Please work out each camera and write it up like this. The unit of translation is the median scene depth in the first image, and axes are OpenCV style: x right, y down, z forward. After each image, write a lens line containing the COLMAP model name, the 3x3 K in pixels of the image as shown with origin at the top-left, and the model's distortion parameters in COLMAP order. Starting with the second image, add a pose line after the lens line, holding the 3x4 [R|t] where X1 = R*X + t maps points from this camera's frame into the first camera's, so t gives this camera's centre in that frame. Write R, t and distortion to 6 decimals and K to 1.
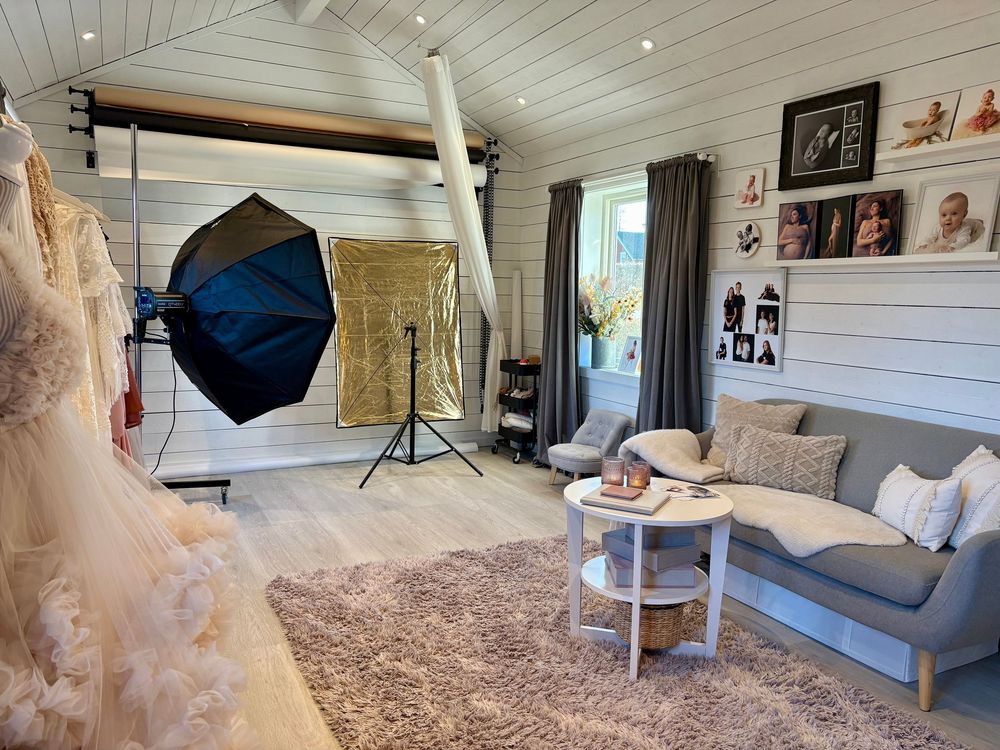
lens RADIAL K [[763.7, 0, 497.5], [0, 763.7, 377.5], [0, 0, 1]] dist [0.032889, -0.021332]
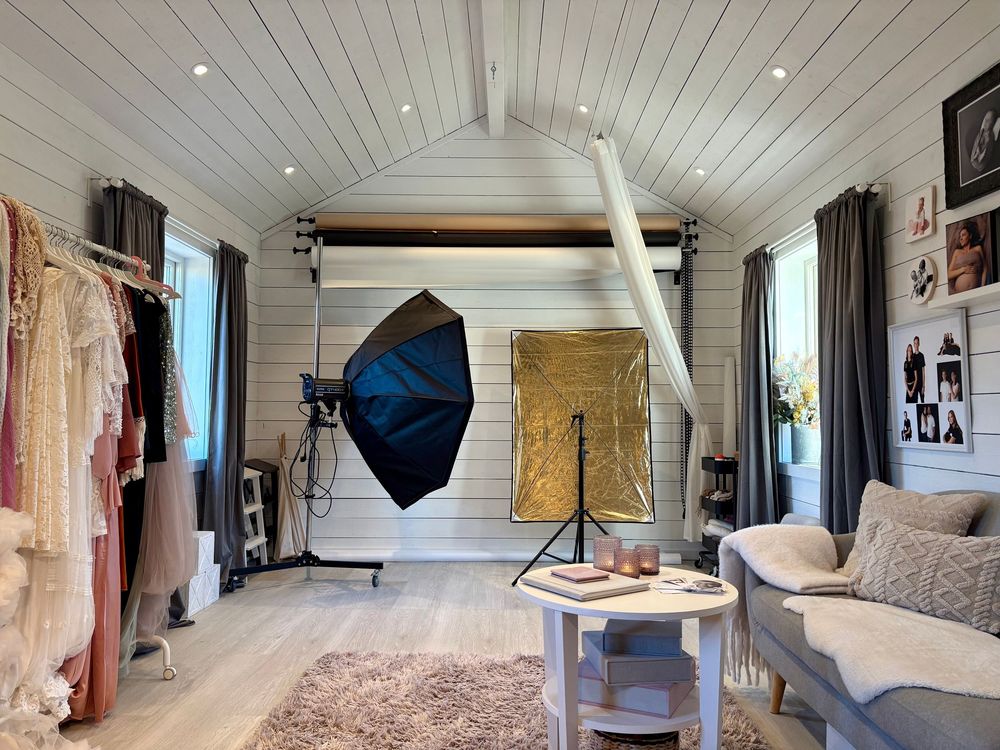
lens RADIAL K [[763.7, 0, 500.4], [0, 763.7, 369.7], [0, 0, 1]] dist [0.032889, -0.021332]
pose [[0.890474, -0.041568, -0.453131, 0.269156], [-0.039730, 0.984913, -0.168426, 0.047637], [0.453296, 0.167982, 0.875388, 0.145039]]
